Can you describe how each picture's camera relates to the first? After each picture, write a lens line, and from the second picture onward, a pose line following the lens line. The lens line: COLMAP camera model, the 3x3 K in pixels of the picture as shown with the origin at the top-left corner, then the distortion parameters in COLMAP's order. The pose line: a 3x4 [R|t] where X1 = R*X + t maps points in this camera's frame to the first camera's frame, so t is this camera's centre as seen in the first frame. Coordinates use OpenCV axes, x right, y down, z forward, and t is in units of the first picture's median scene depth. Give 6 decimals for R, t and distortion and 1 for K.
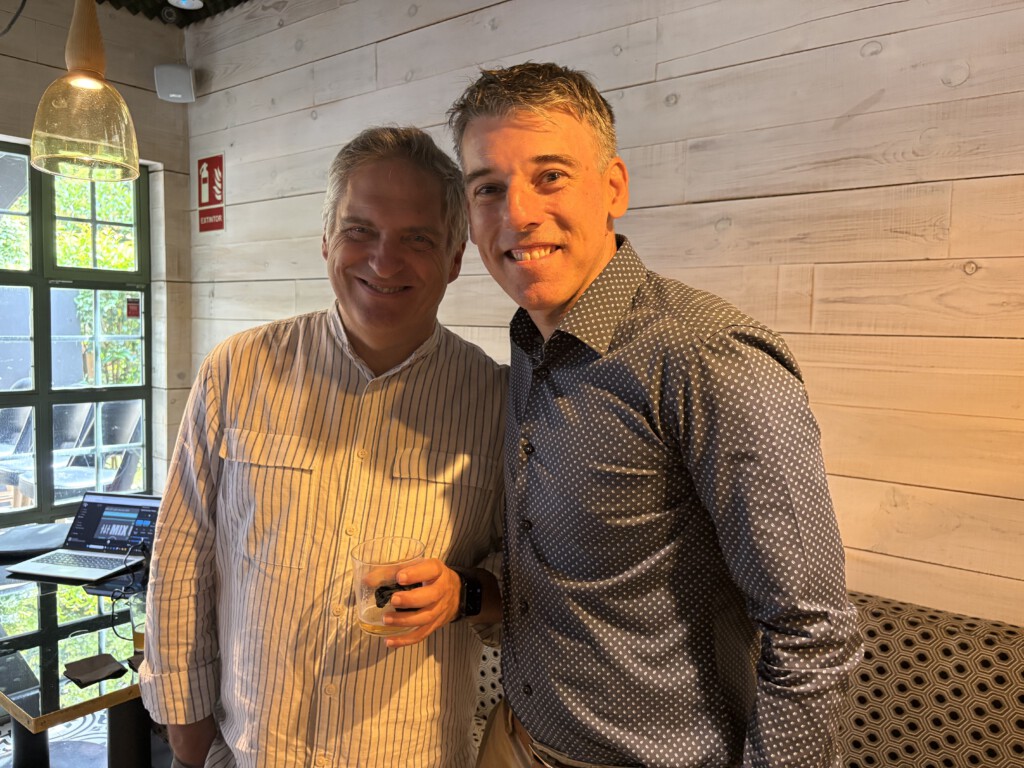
lens RADIAL K [[780.4, 0, 512.0], [0, 780.4, 384.0], [0, 0, 1]] dist [0.005929, -0.003508]
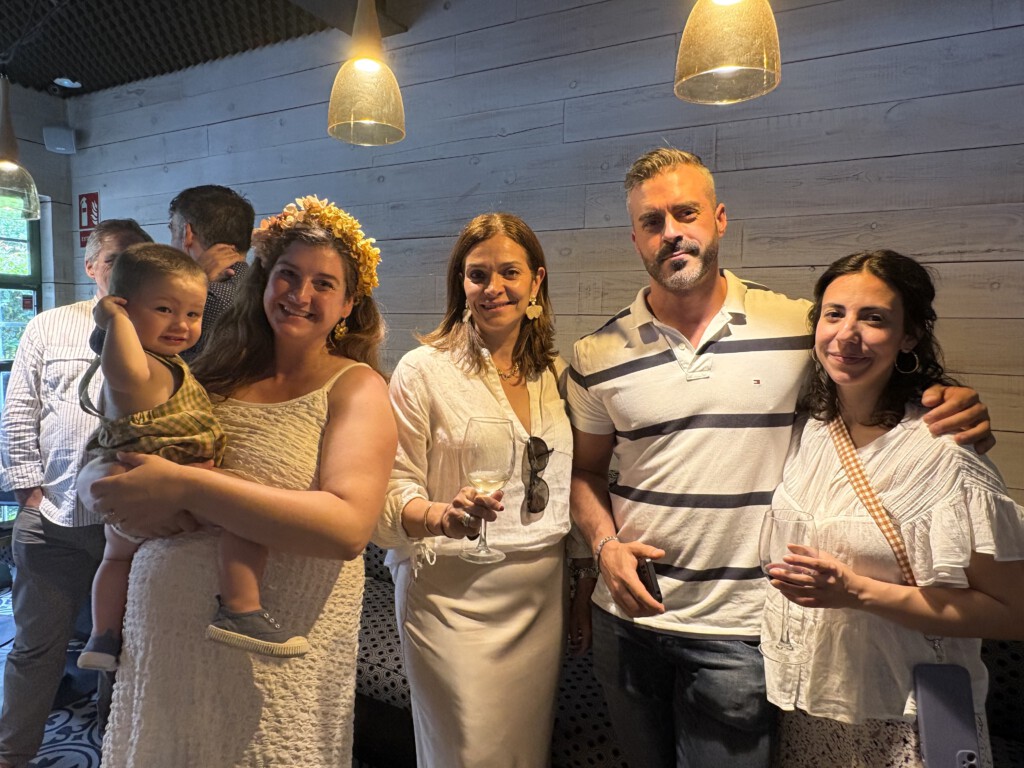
lens RADIAL K [[667.0, 0, 512.0], [0, 667.0, 384.0], [0, 0, 1]] dist [-0.003633, -0.001772]
pose [[0.982127, -0.012565, 0.187802, 0.127239], [0.012001, 0.999919, 0.004145, 0.051838], [-0.187839, -0.001817, 0.982198, -0.304561]]
